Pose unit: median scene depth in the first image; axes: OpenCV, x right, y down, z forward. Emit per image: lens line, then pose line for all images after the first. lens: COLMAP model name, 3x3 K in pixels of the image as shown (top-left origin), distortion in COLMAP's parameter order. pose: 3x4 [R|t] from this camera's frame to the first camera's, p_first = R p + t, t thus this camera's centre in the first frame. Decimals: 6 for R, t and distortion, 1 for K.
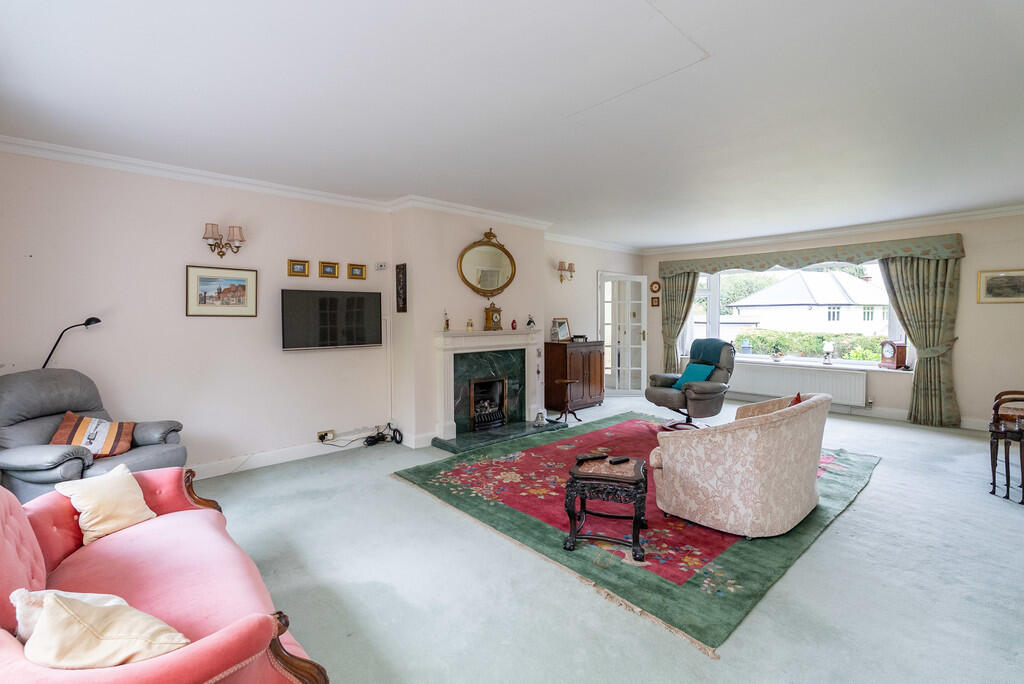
lens RADIAL K [[469.4, 0, 504.6], [0, 469.4, 317.5], [0, 0, 1]] dist [-0.019853, -0.000081]
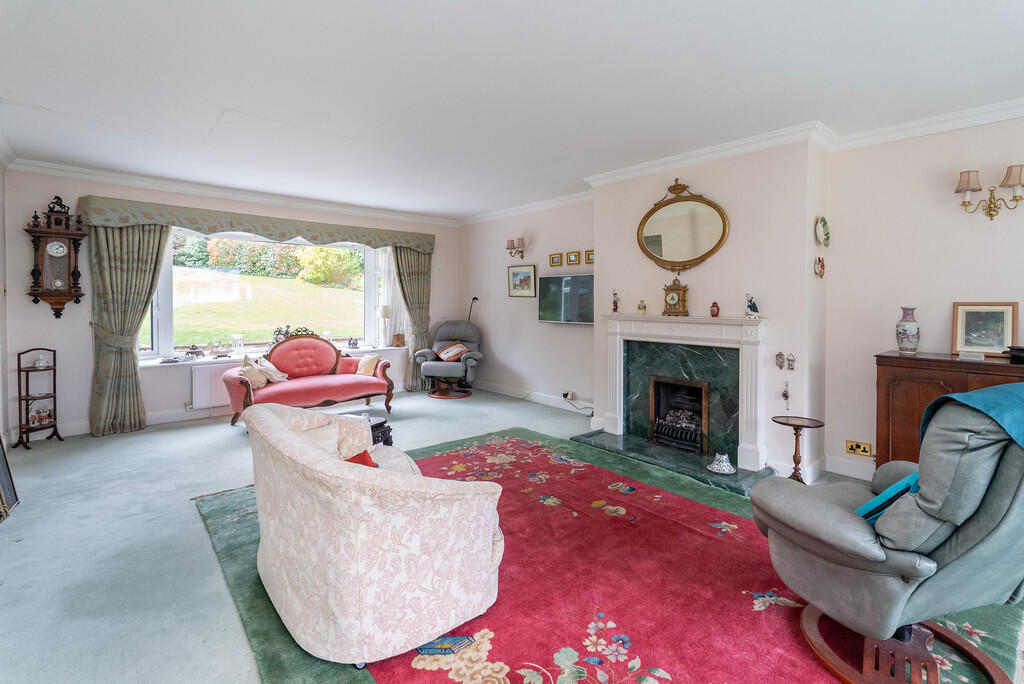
lens RADIAL K [[469.4, 0, 505.8], [0, 469.4, 298.3], [0, 0, 1]] dist [-0.019853, -0.000081]
pose [[-0.044582, 0.002186, -0.999003, 0.748517], [-0.004480, 0.999987, 0.002388, -0.001085], [0.998996, 0.004582, -0.044571, 0.788564]]
